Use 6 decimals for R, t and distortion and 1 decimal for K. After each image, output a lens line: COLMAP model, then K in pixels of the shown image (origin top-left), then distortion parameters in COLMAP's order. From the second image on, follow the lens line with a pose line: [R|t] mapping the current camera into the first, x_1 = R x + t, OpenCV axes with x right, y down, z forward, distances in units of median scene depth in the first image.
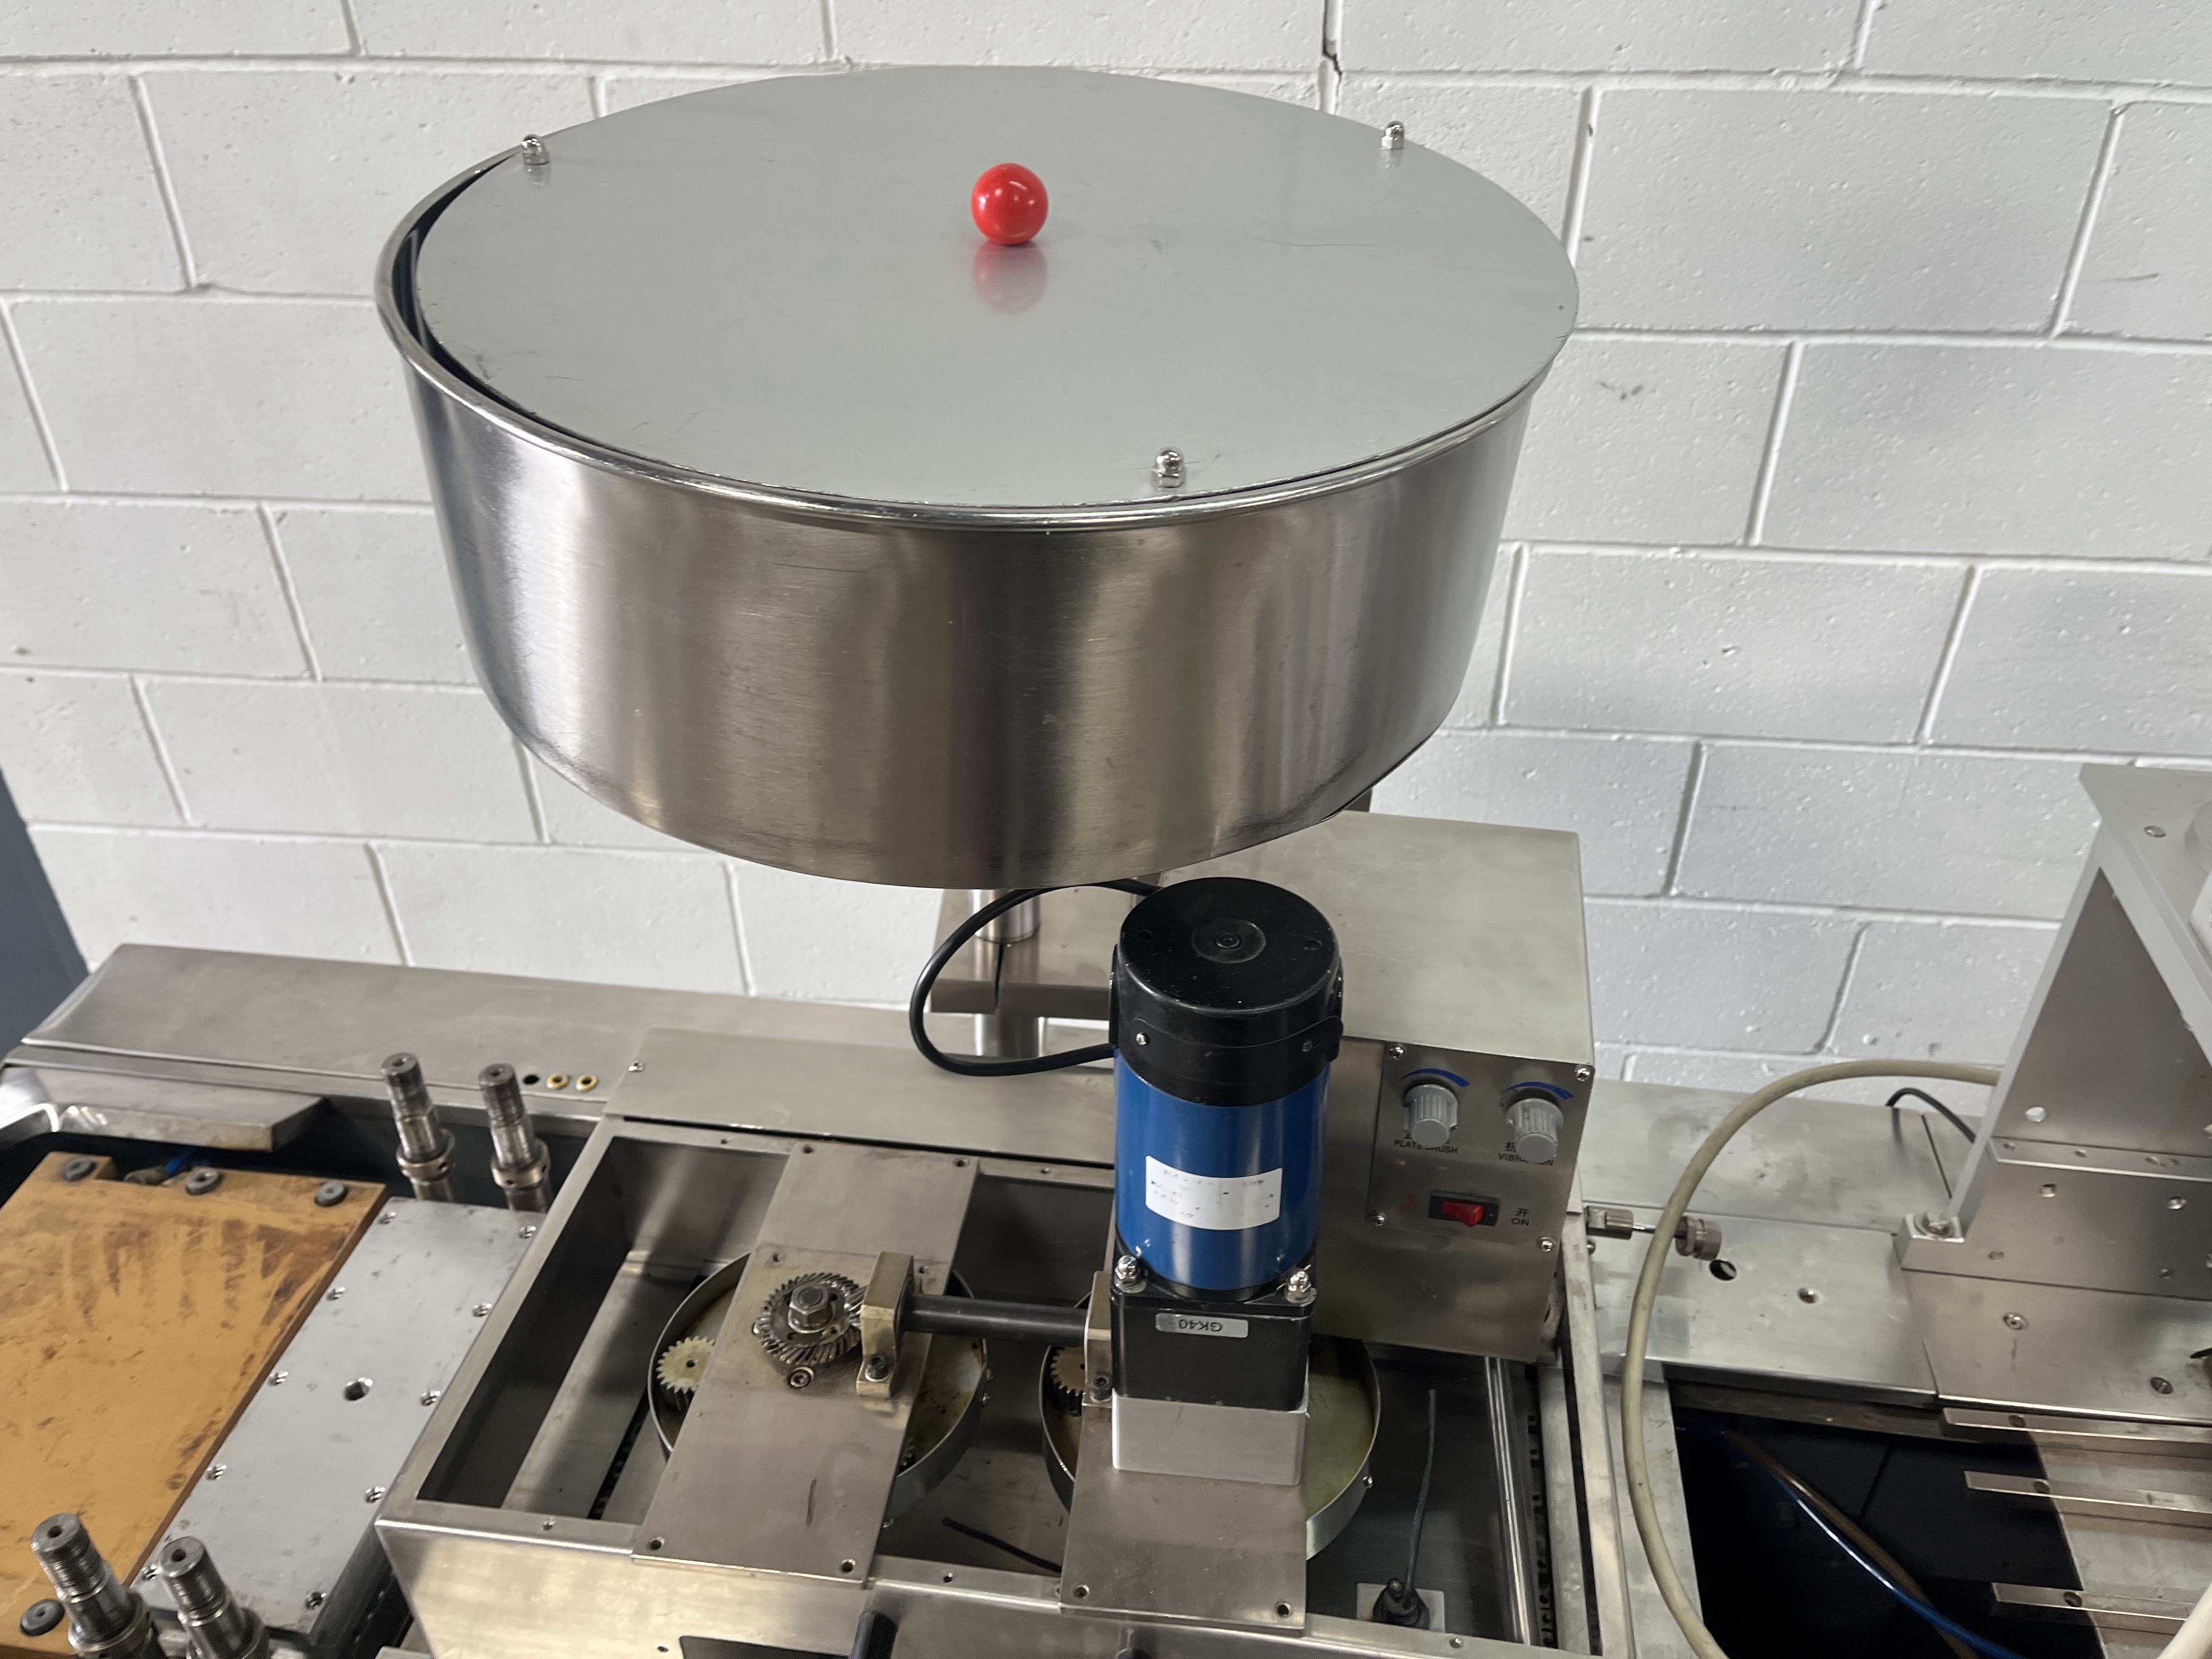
lens RADIAL K [[1681.1, 0, 1111.5], [0, 1681.1, 826.9], [0, 0, 1]] dist [0.023039, -0.084191]
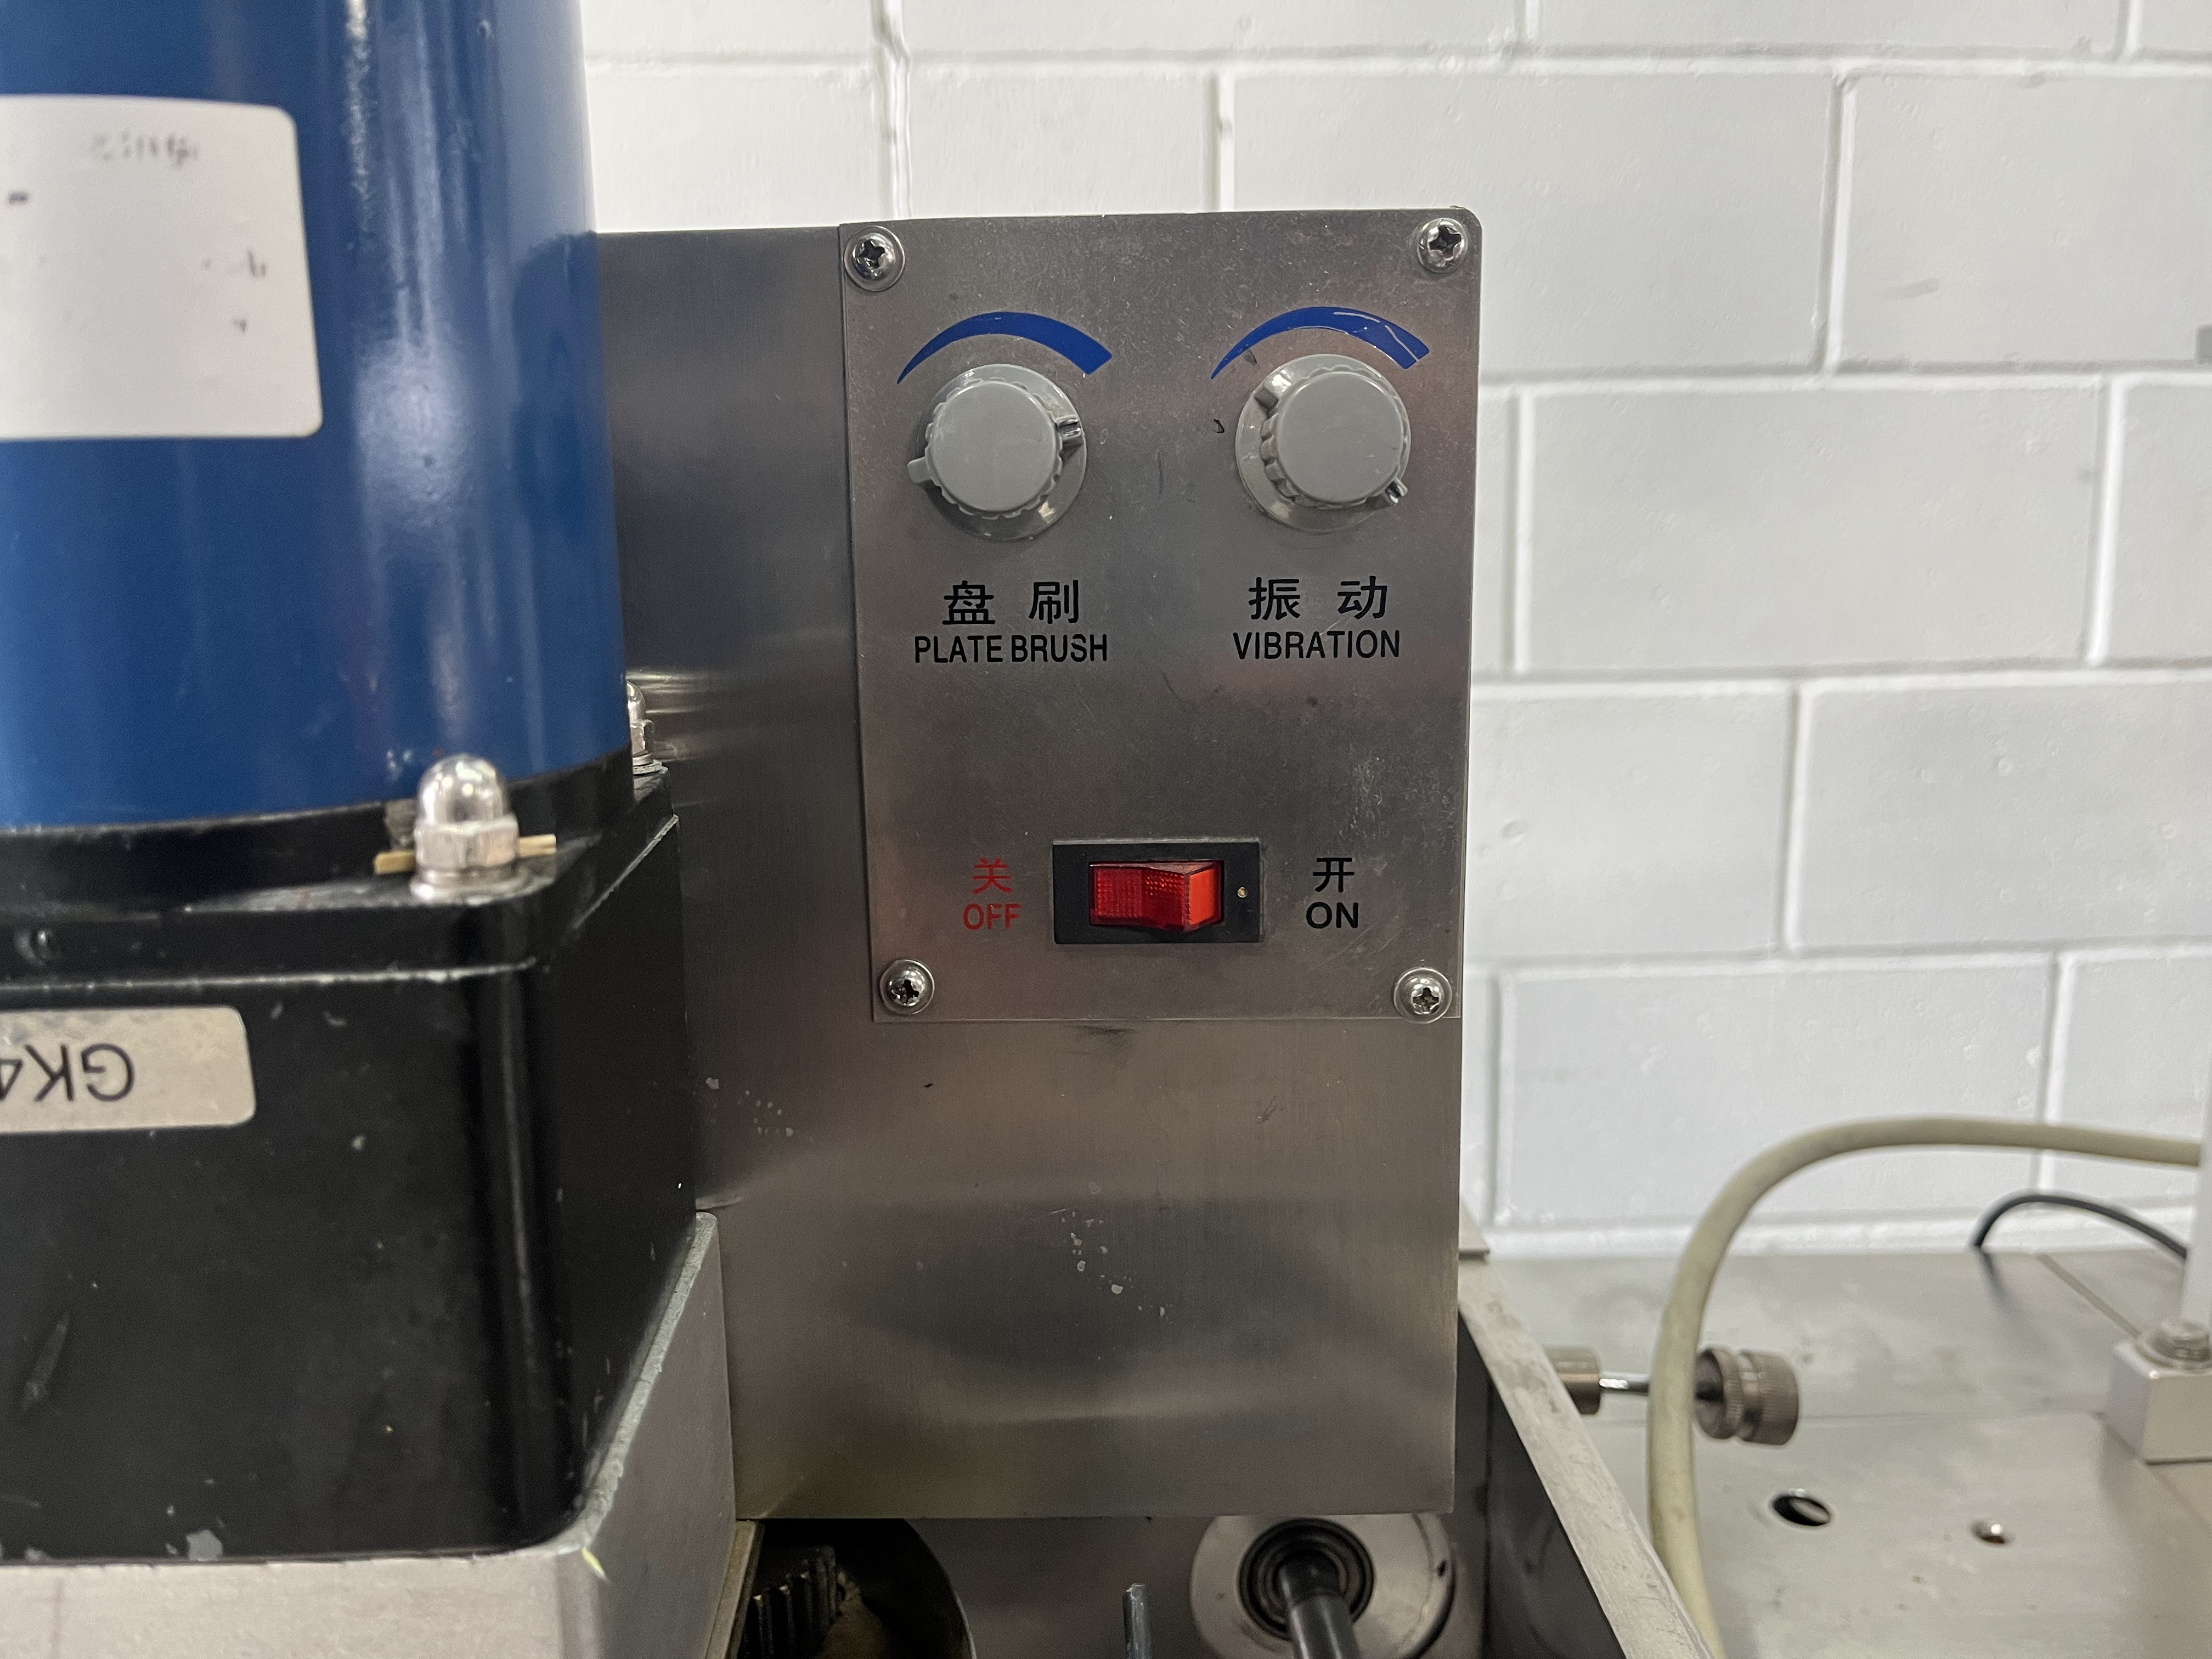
lens RADIAL K [[1681.1, 0, 1105.9], [0, 1681.1, 838.3], [0, 0, 1]] dist [0.023039, -0.084191]
pose [[0.986583, -0.035538, 0.159343, 0.087327], [0.099302, 0.905337, -0.412921, 0.203783], [-0.129585, 0.423204, 0.896720, 0.416605]]
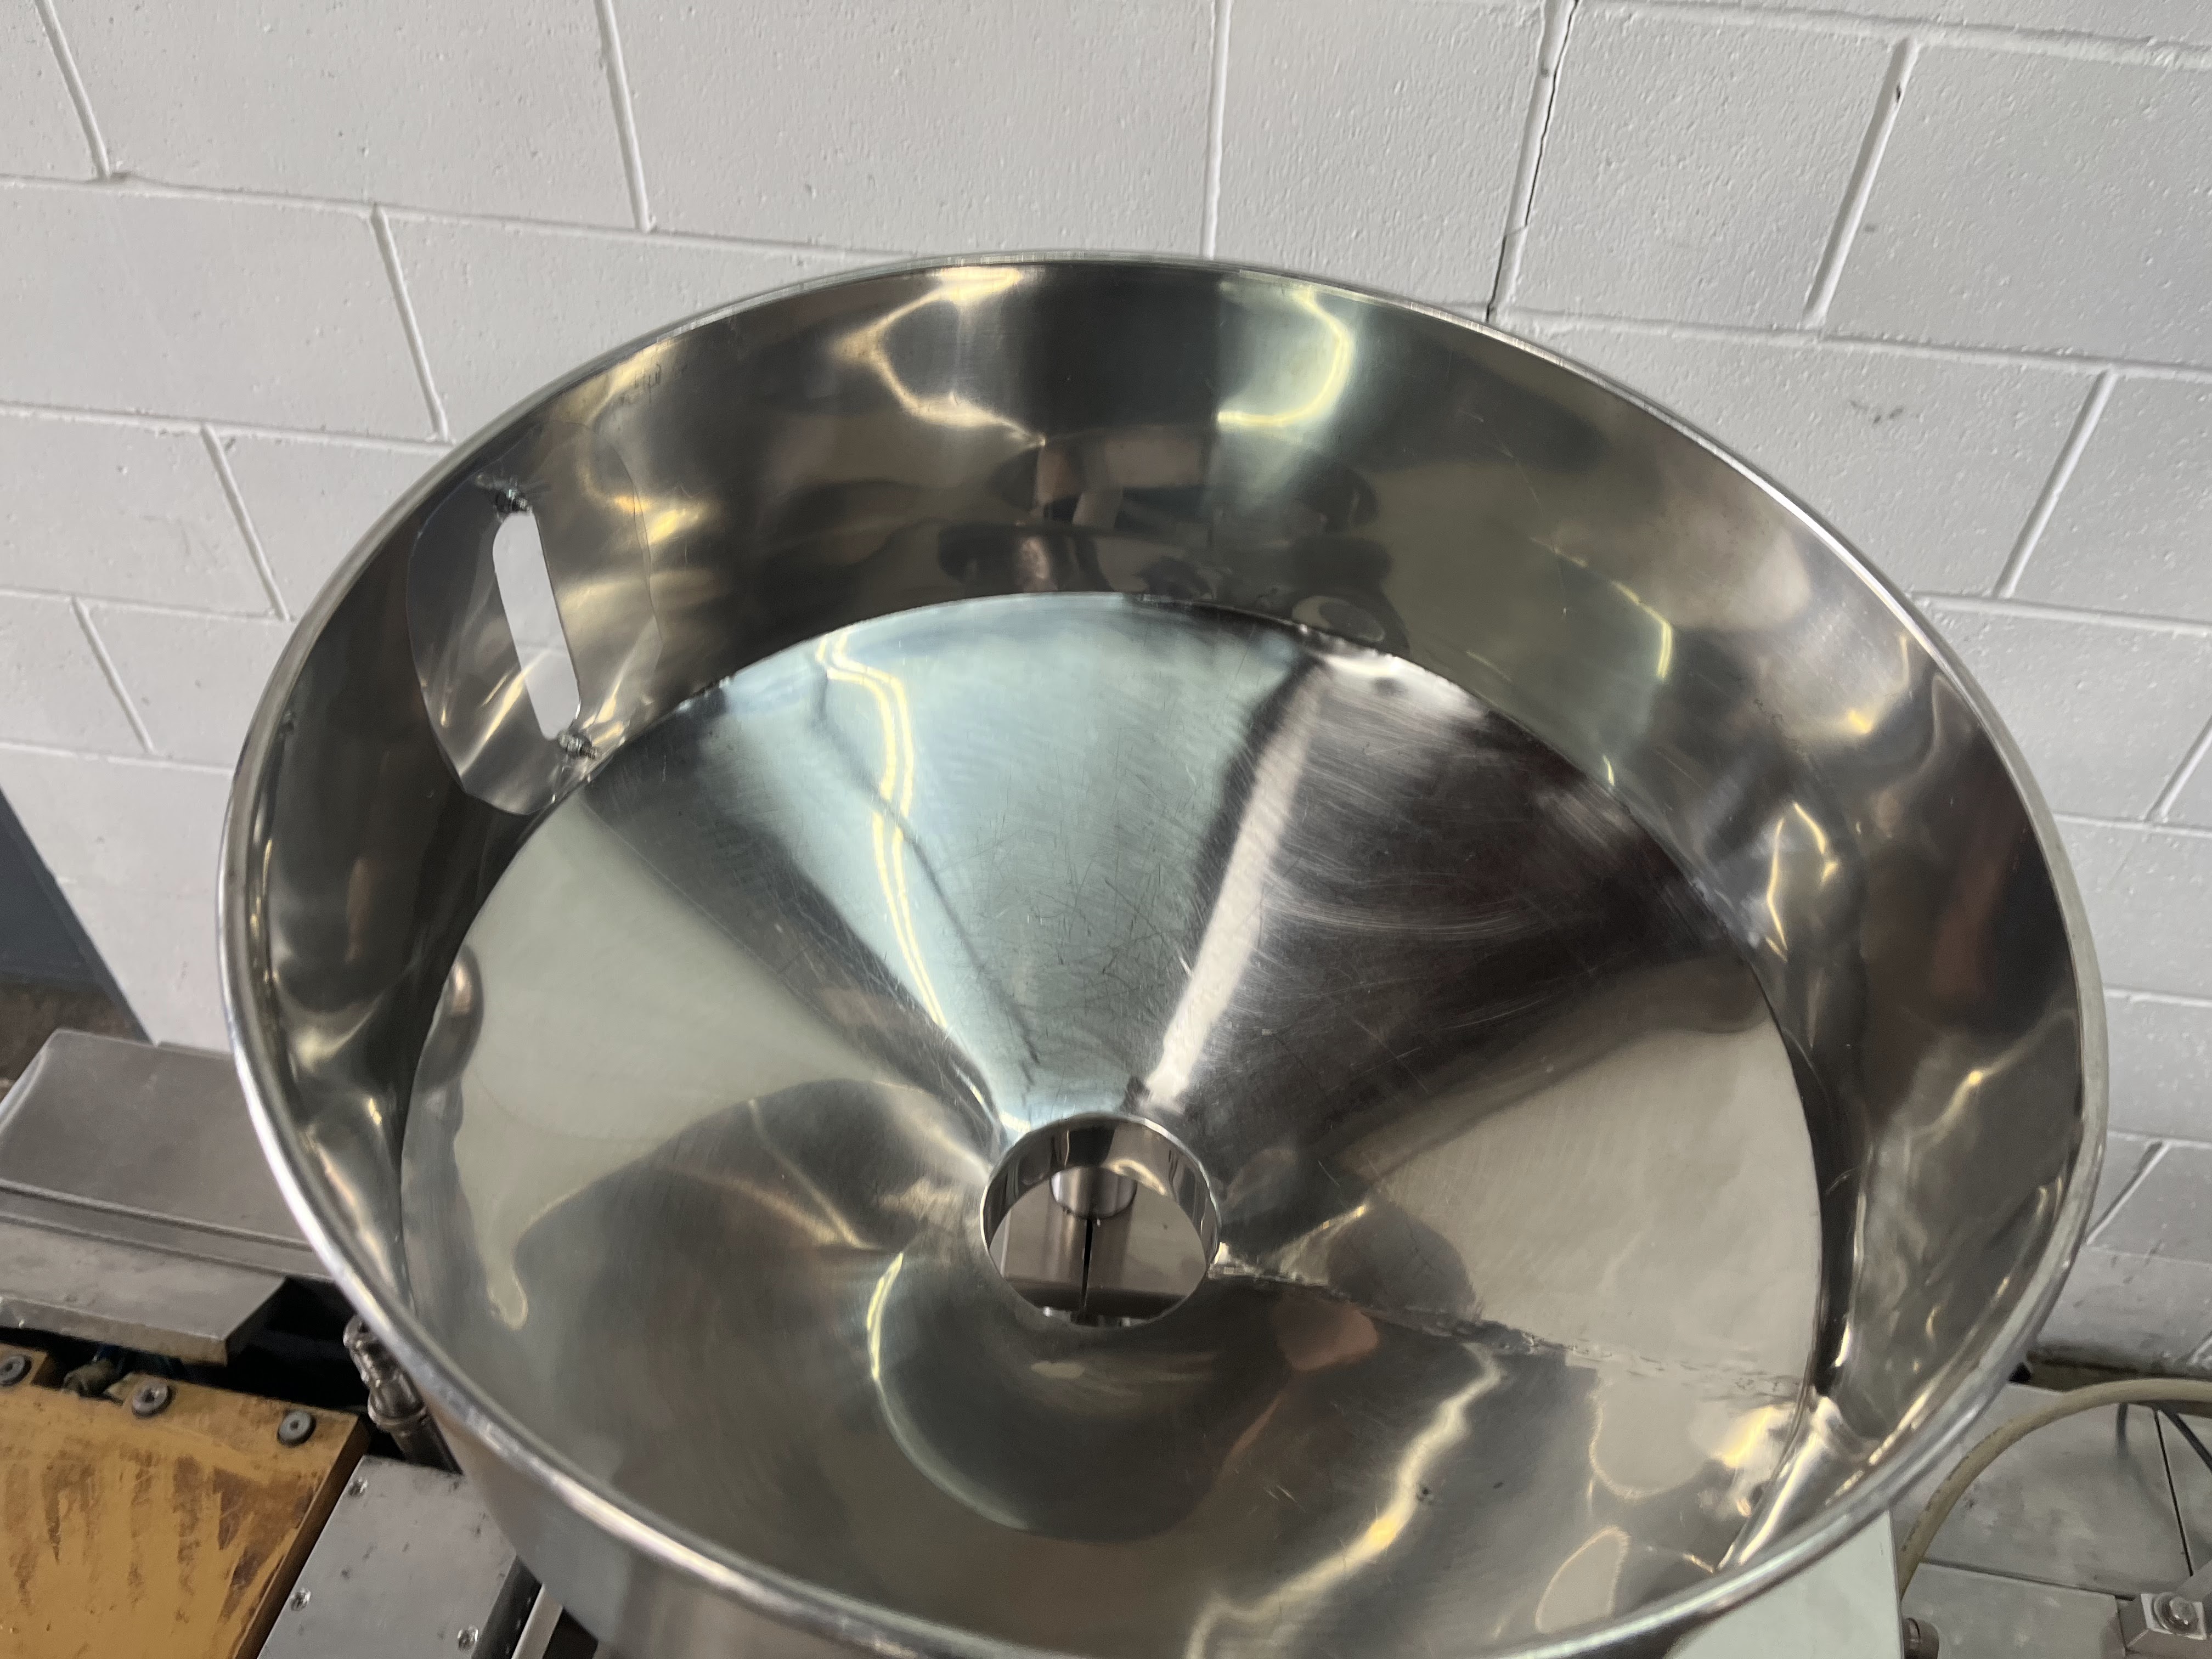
lens RADIAL K [[1681.1, 0, 1078.9], [0, 1681.1, 851.9], [0, 0, 1]] dist [0.023039, -0.084191]
pose [[0.998340, 0.053124, -0.022245, -0.046527], [-0.047763, 0.979510, 0.195651, -0.199547], [0.032183, -0.194264, 0.980421, 0.175028]]
